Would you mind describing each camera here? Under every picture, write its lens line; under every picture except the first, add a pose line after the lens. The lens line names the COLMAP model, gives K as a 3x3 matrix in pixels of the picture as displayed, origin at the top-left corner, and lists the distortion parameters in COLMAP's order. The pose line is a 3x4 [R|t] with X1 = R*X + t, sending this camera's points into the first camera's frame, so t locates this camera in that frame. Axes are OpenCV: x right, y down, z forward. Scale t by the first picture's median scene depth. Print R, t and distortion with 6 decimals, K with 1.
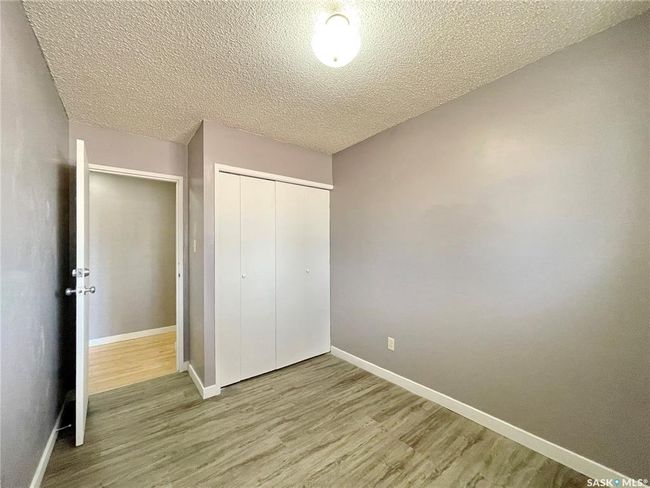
lens RADIAL K [[263.4, 0, 323.4], [0, 263.4, 241.2], [0, 0, 1]] dist [-0.001958, 0.000550]
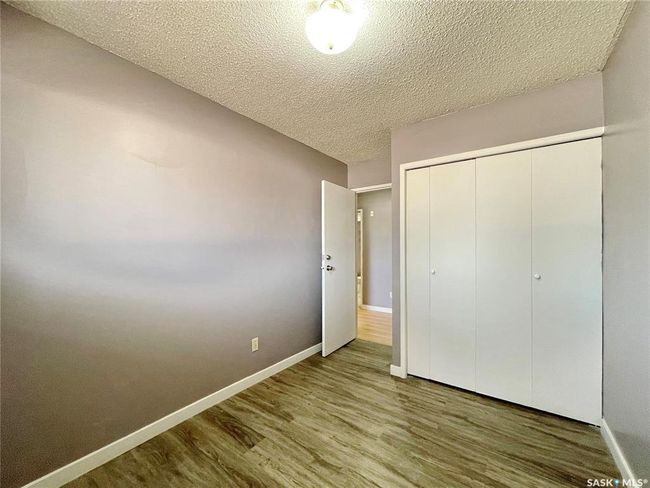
lens RADIAL K [[263.4, 0, 326.9], [0, 263.4, 249.6], [0, 0, 1]] dist [-0.001958, 0.000550]
pose [[0.271608, 0.013954, -0.962307, 0.597281], [0.029711, 0.999297, 0.022876, 0.018063], [0.961949, -0.034804, 0.271003, 0.448866]]
